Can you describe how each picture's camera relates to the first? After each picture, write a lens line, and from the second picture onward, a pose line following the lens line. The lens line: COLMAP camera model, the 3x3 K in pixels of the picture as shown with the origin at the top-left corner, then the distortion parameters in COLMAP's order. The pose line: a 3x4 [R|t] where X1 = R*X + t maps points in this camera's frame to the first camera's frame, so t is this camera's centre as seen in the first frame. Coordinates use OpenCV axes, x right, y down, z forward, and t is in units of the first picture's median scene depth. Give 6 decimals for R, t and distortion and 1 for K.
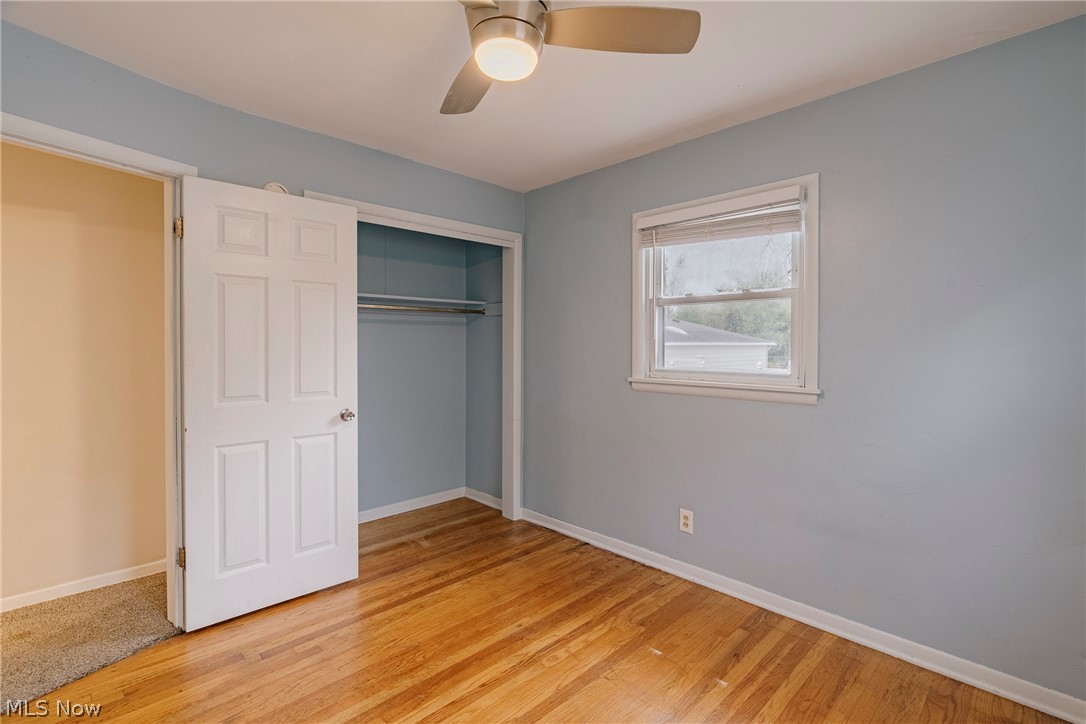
lens RADIAL K [[494.6, 0, 548.7], [0, 494.6, 352.0], [0, 0, 1]] dist [-0.002695, -0.000046]
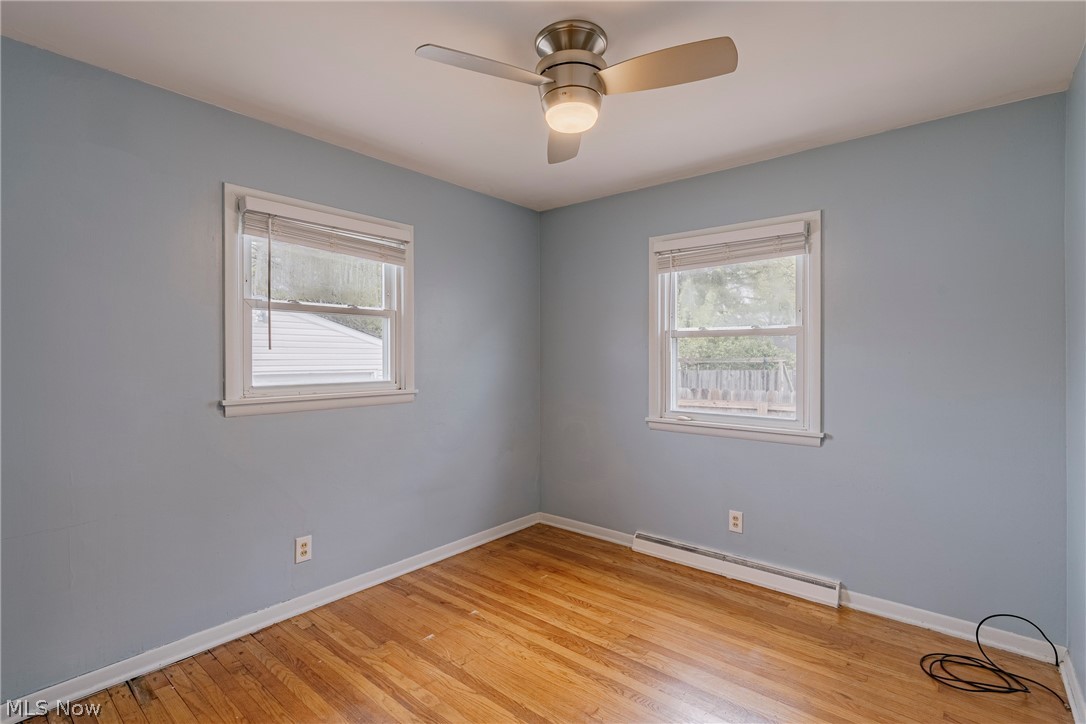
lens RADIAL K [[513.8, 0, 543.0], [0, 513.8, 362.0], [0, 0, 1]] dist [-0.001313, -0.000421]
pose [[-0.083282, -0.012620, 0.996446, -0.829812], [0.017833, 0.999741, 0.014152, -0.011071], [-0.996366, 0.018948, -0.083035, 0.746798]]
